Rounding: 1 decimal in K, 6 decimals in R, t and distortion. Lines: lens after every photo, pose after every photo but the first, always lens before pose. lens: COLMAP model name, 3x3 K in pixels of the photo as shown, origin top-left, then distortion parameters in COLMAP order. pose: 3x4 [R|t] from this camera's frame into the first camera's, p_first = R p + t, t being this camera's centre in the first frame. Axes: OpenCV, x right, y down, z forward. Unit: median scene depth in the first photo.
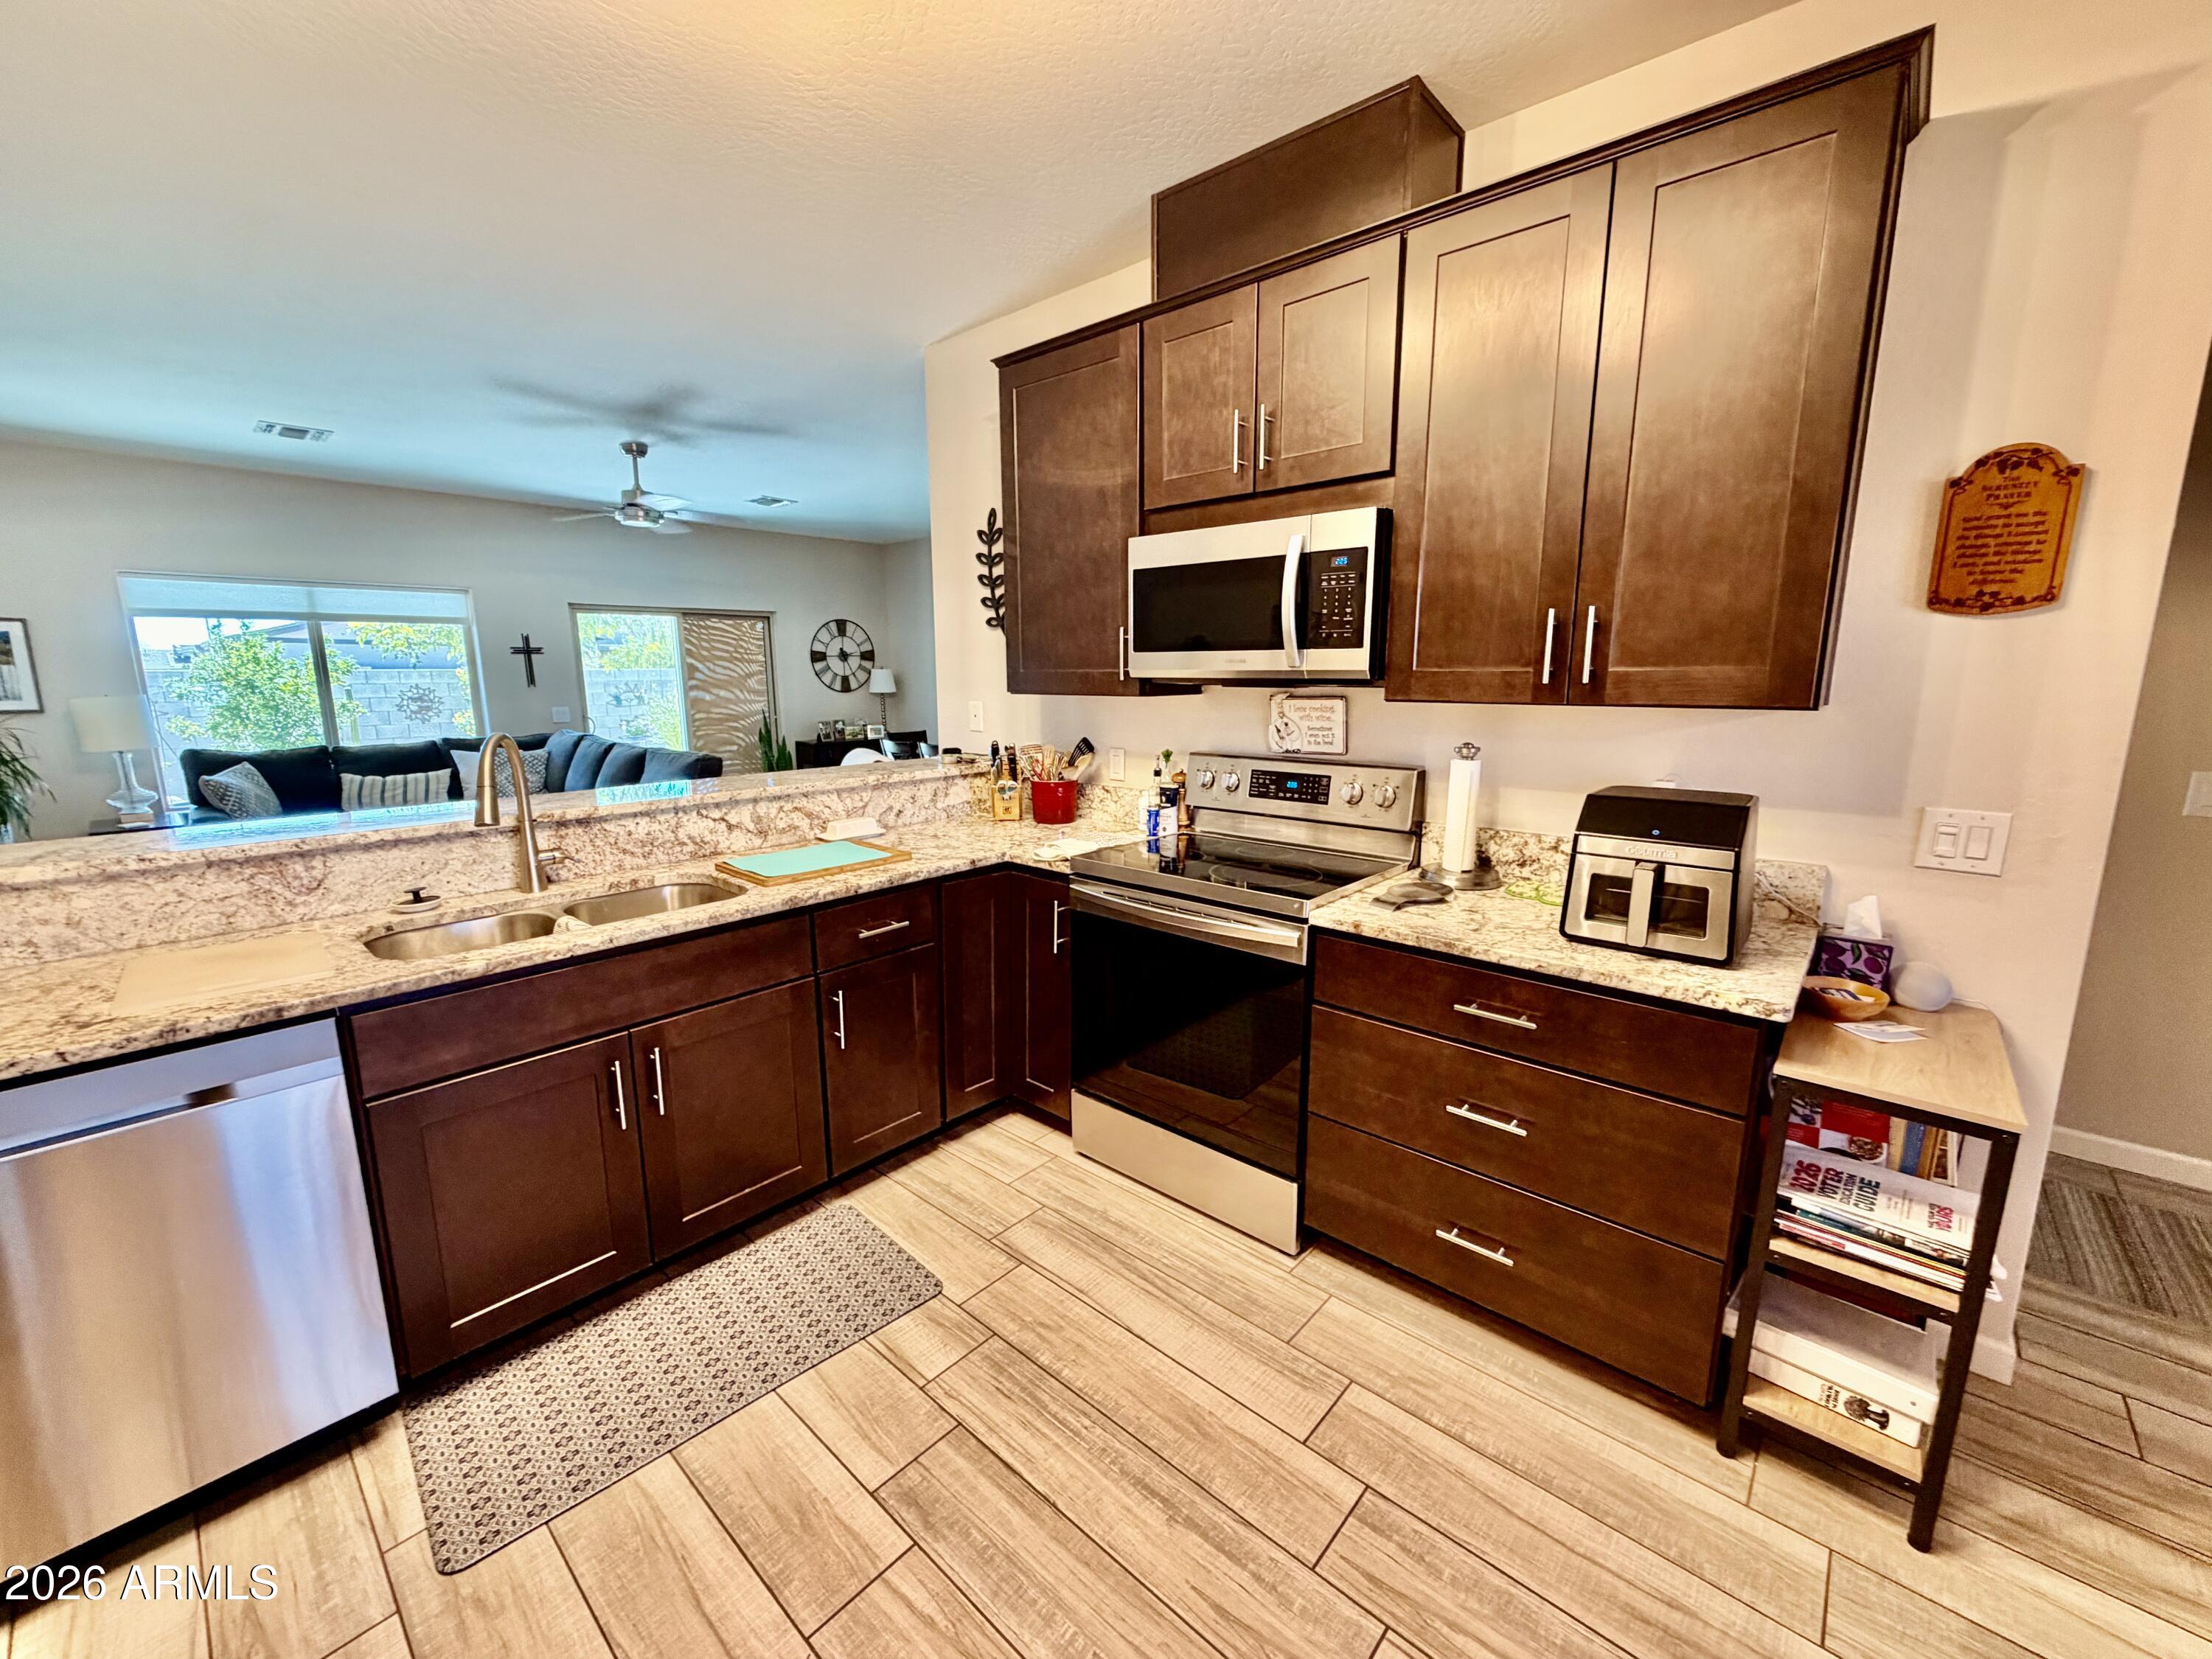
lens RADIAL K [[883.3, 0, 1100.5], [0, 883.3, 830.0], [0, 0, 1]] dist [0.000154, 0.000179]
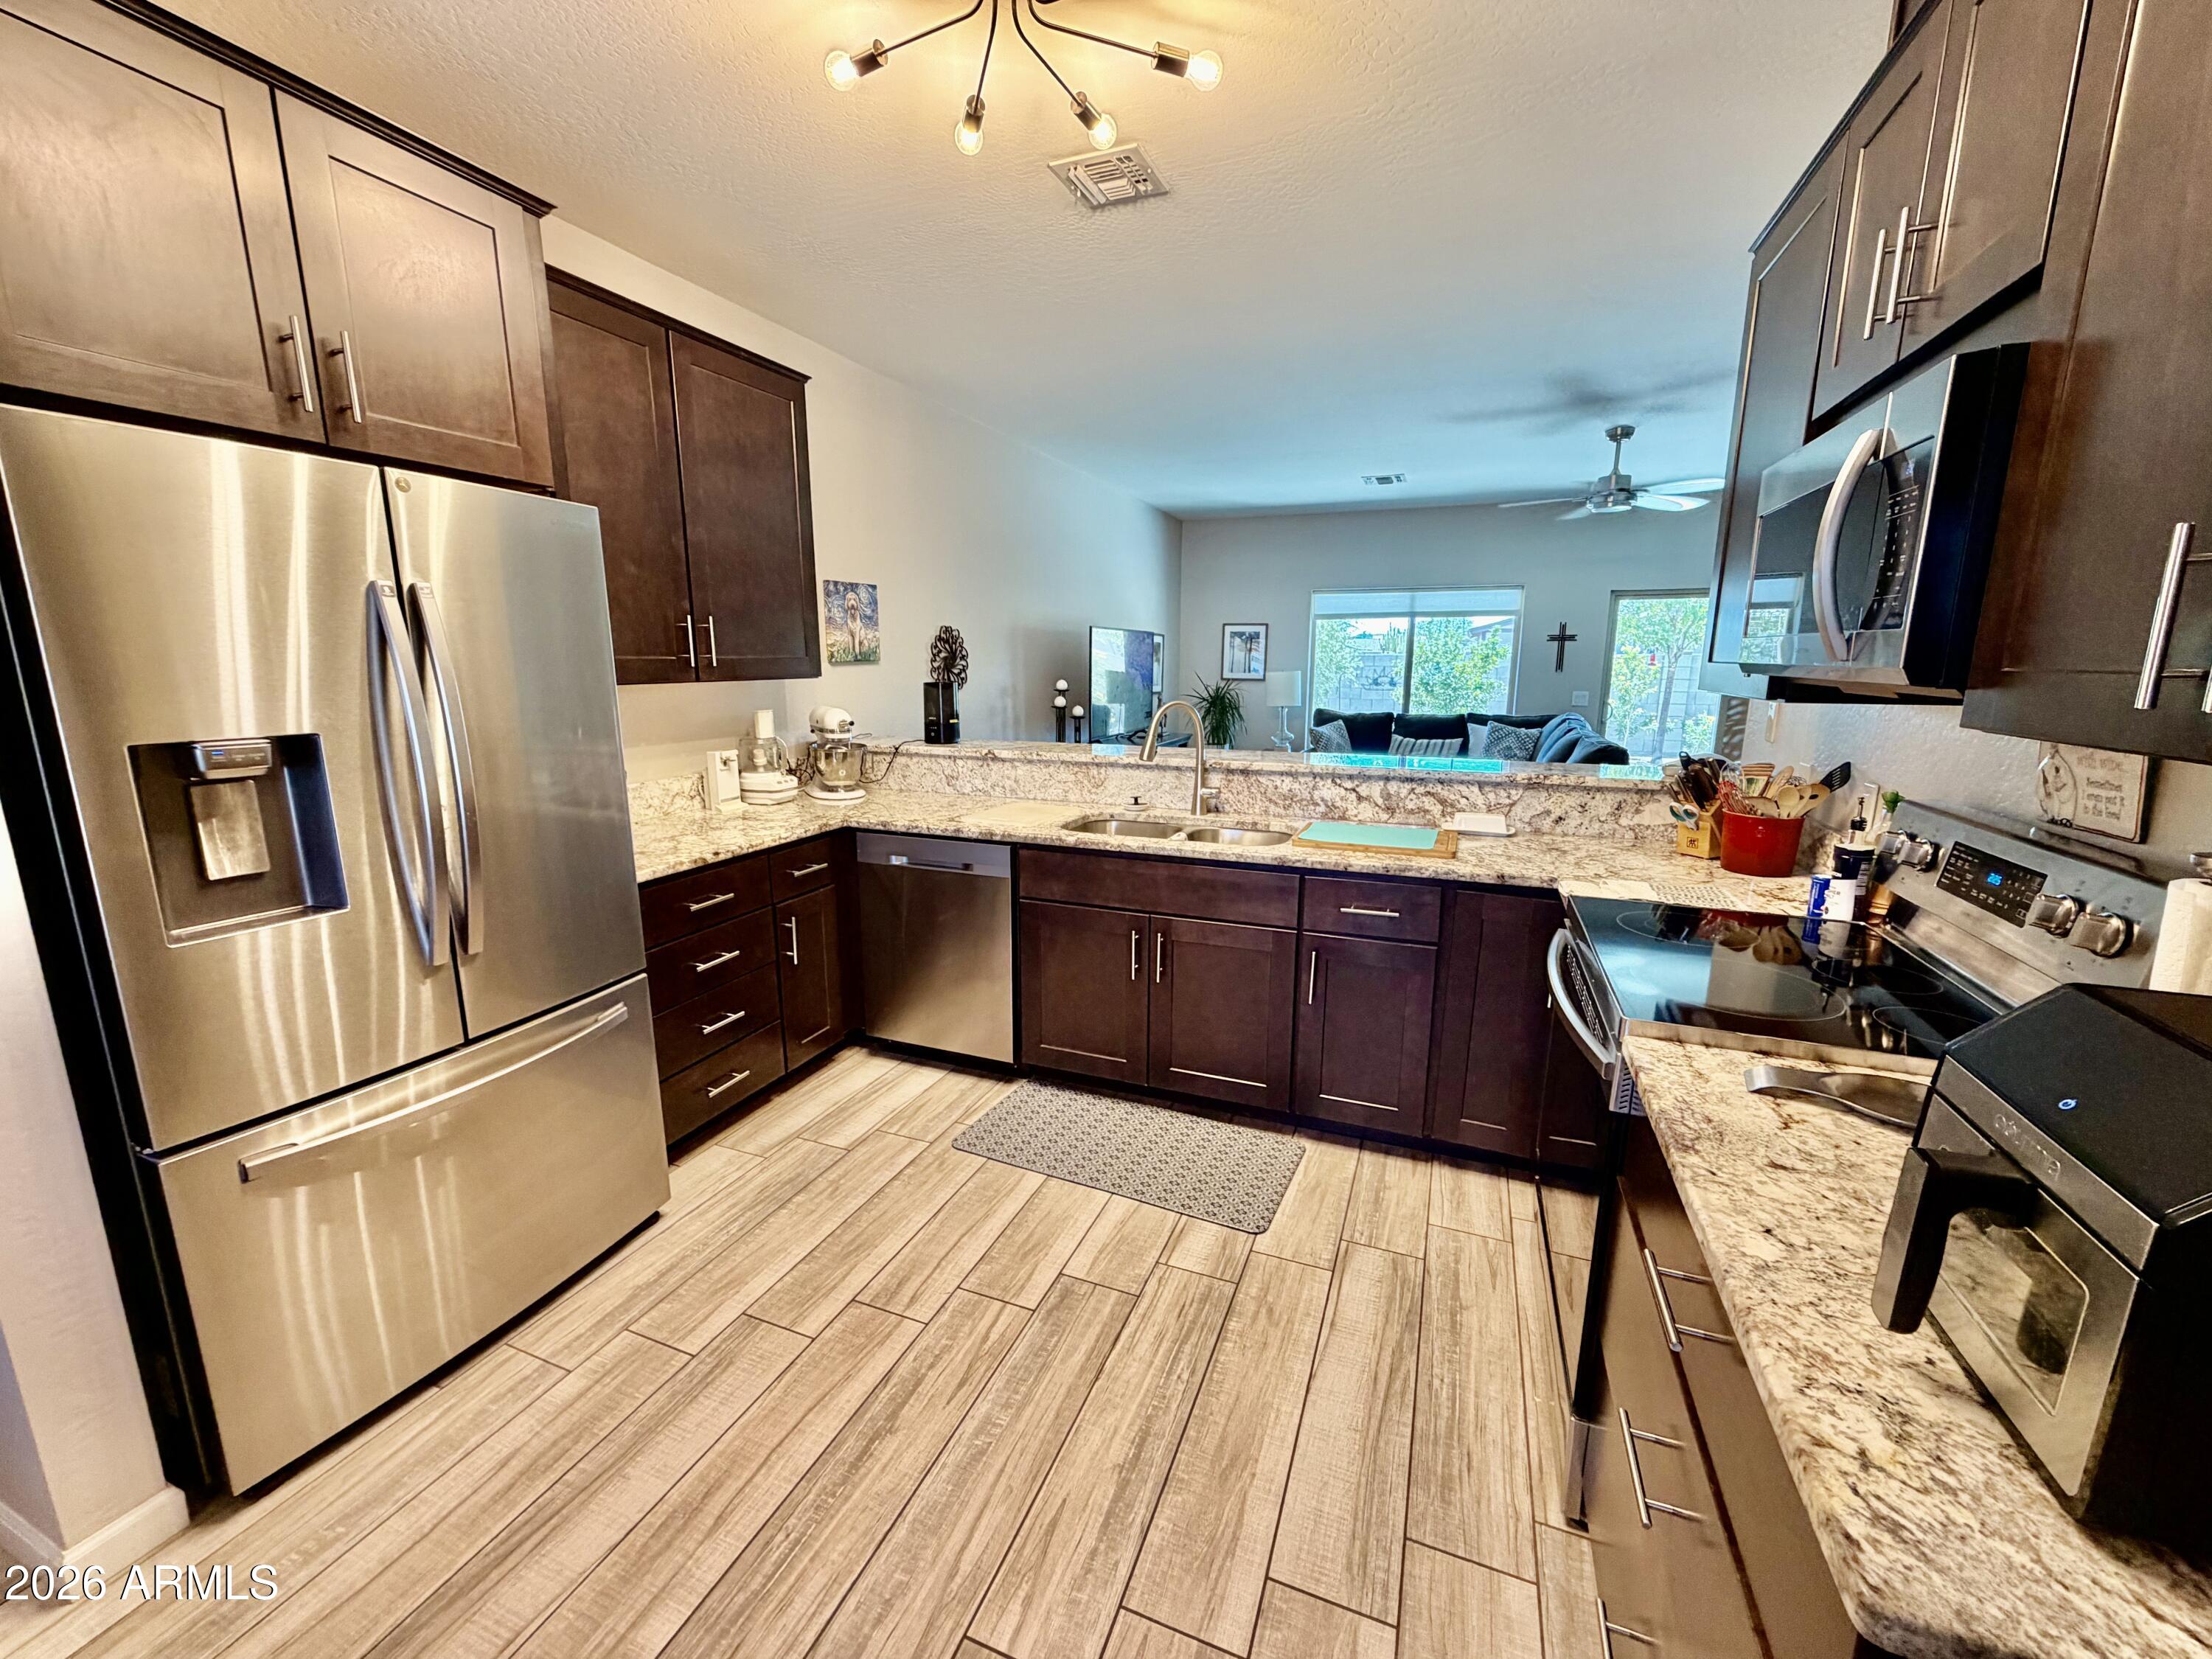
lens RADIAL K [[883.3, 0, 1100.5], [0, 883.3, 830.0], [0, 0, 1]] dist [0.000154, 0.000179]
pose [[0.340386, 0.186849, -0.921534, 0.448339], [-0.171065, 0.976007, 0.134707, -0.051269], [0.924594, 0.111790, 0.364183, 0.251256]]
